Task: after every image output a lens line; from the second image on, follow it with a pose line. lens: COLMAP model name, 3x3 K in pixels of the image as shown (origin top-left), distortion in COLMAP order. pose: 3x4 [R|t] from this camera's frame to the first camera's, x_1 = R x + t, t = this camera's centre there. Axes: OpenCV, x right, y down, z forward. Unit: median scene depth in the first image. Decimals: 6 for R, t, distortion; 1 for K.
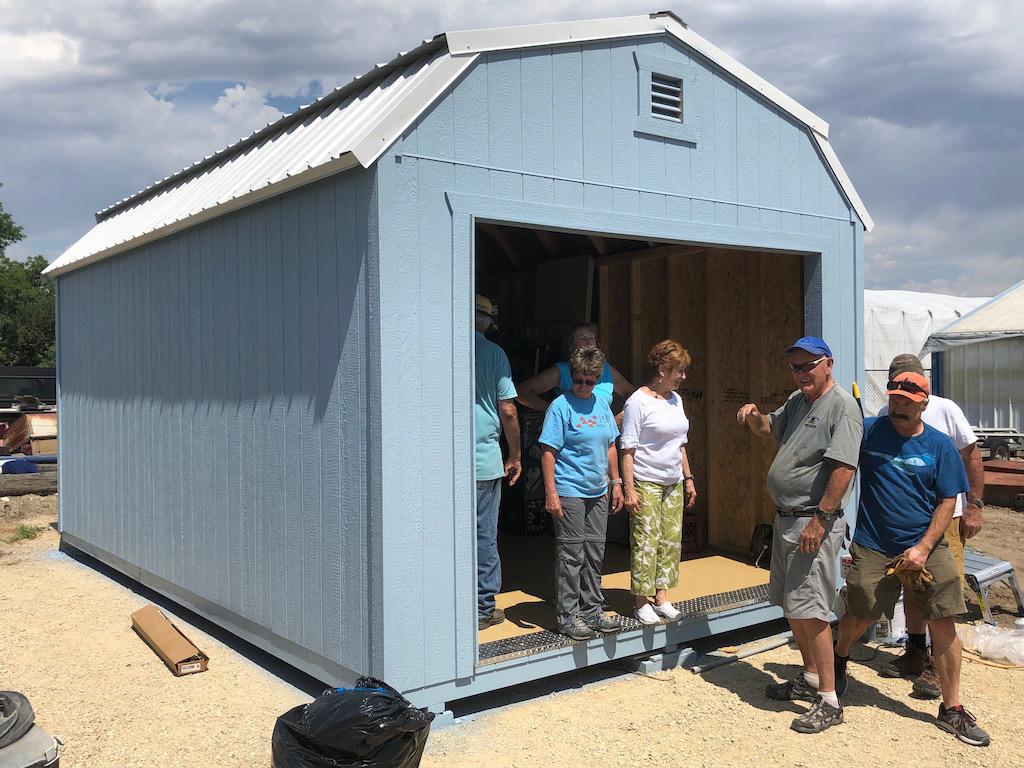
lens RADIAL K [[949.1, 0, 504.2], [0, 949.1, 381.7], [0, 0, 1]] dist [0.030371, 0.015550]
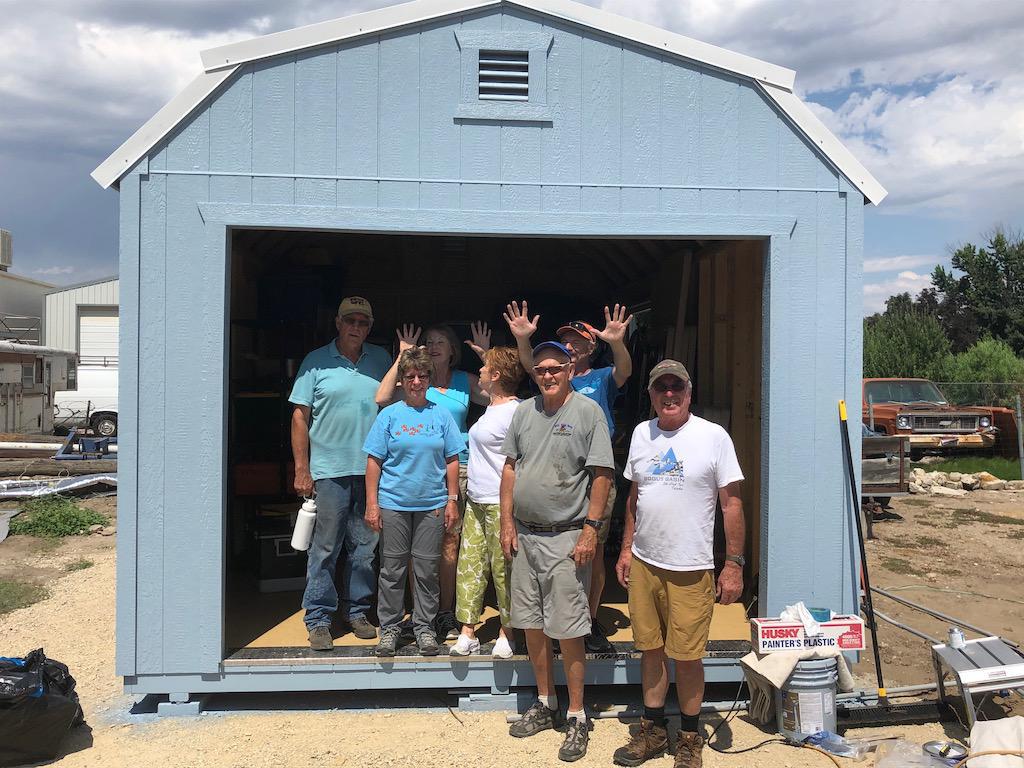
lens RADIAL K [[949.1, 0, 504.2], [0, 949.1, 381.7], [0, 0, 1]] dist [0.030371, 0.015550]
pose [[0.851128, 0.021722, -0.524509, 0.632653], [-0.022823, 0.999730, 0.004367, -0.013601], [0.524462, 0.008254, 0.851394, 0.234922]]
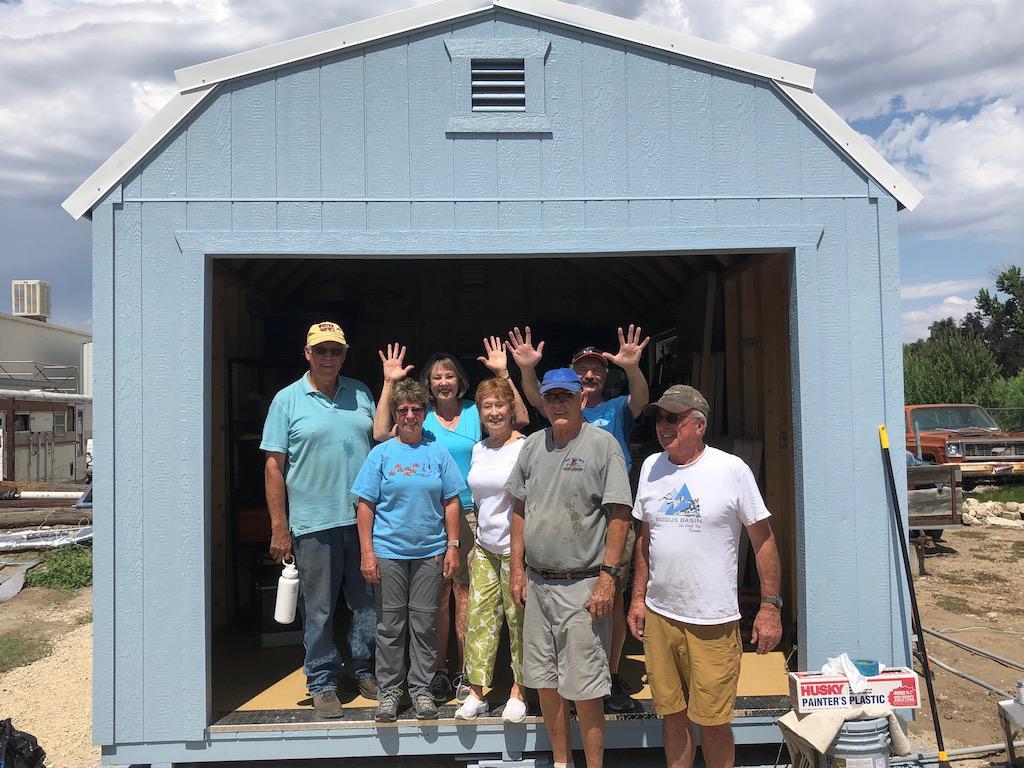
lens RADIAL K [[949.1, 0, 504.2], [0, 949.1, 381.7], [0, 0, 1]] dist [0.030371, 0.015550]
pose [[0.828987, -0.021589, -0.558851, 0.620890], [0.002529, 0.999389, -0.034856, -0.009462], [0.559262, 0.027482, 0.828535, 0.312609]]
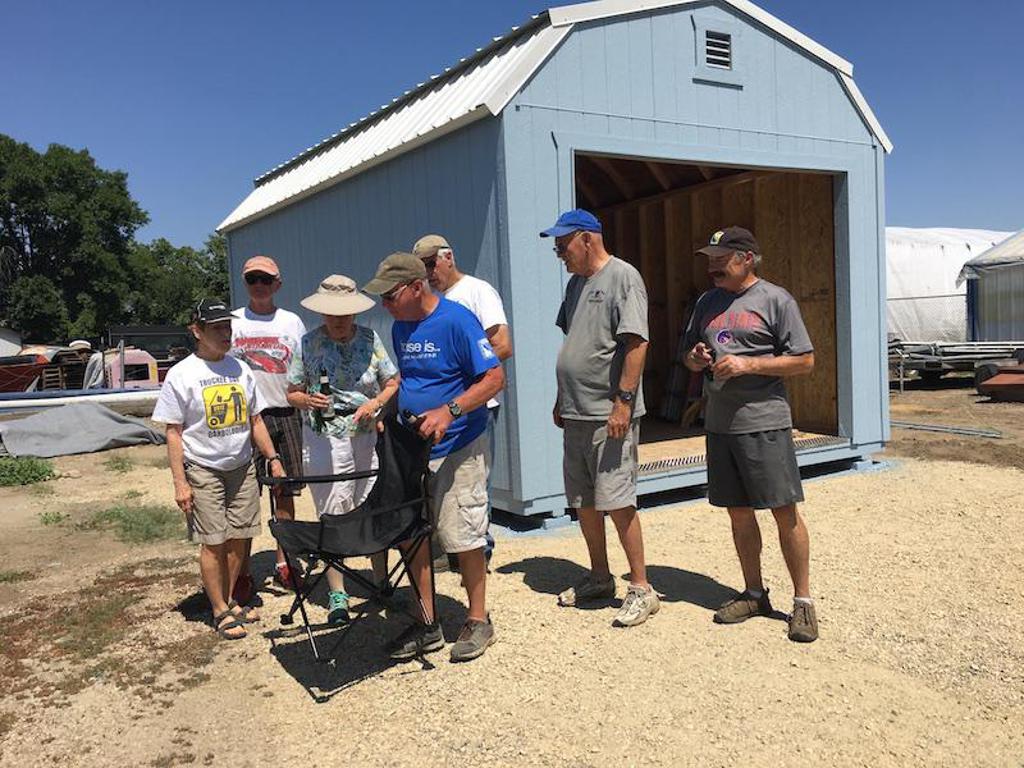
lens RADIAL K [[856.1, 0, 505.9], [0, 856.1, 387.9], [0, 0, 1]] dist [0.095898, -0.148314]
pose [[0.996359, -0.031726, -0.079135, -0.033970], [0.036269, 0.997735, 0.056646, 0.074137], [0.077158, -0.059310, 0.995253, -0.198318]]
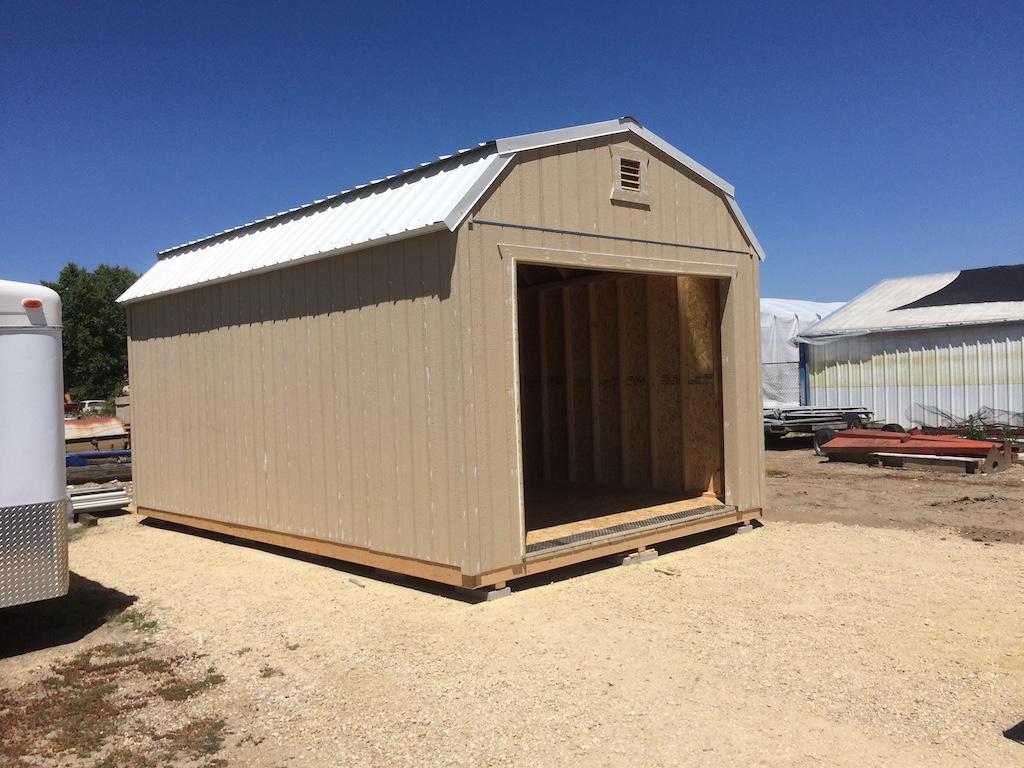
lens RADIAL K [[853.1, 0, 498.3], [0, 853.1, 383.7], [0, 0, 1]] dist [0.087855, -0.115394]
pose [[0.995724, -0.029694, 0.087474, -0.155454], [0.029929, 0.999551, -0.001374, 0.020062], [-0.087394, 0.003987, 0.996166, -0.298285]]
